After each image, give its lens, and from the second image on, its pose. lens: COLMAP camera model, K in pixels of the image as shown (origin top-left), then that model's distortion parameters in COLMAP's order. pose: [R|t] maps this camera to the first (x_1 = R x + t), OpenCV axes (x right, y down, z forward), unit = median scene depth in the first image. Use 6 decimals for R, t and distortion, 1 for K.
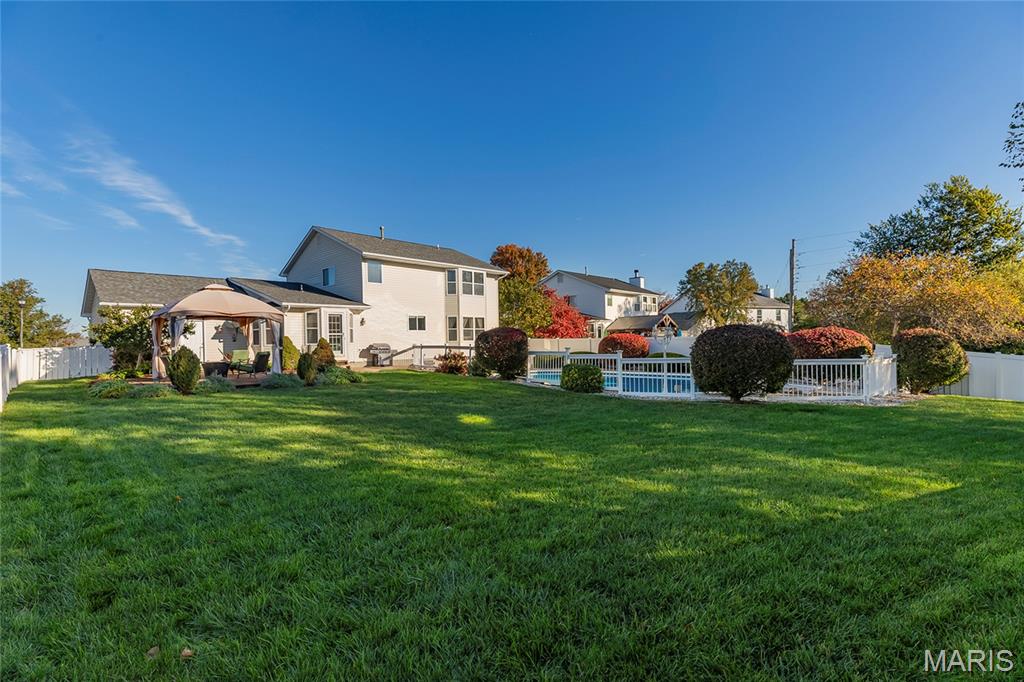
lens RADIAL K [[474.5, 0, 516.8], [0, 474.5, 339.8], [0, 0, 1]] dist [0.004324, 0.000115]
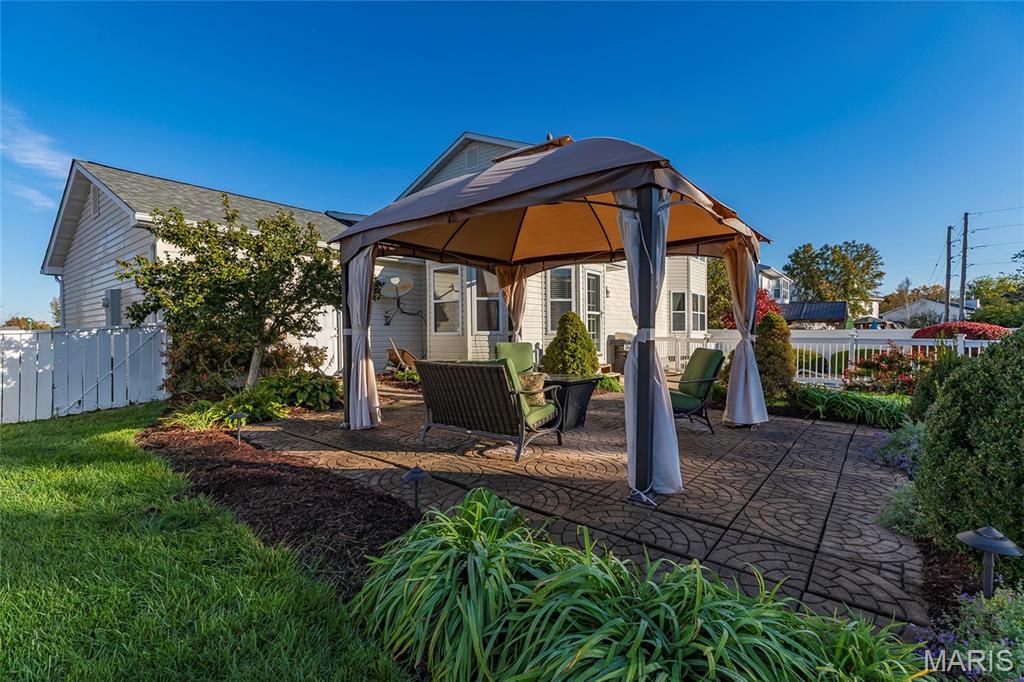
lens RADIAL K [[474.5, 0, 509.0], [0, 474.5, 343.2], [0, 0, 1]] dist [0.004324, 0.000115]
pose [[0.996136, 0.007667, 0.087492, -0.516639], [-0.008950, 0.999858, 0.014273, 0.013875], [-0.087370, -0.015001, 0.996063, 0.503210]]
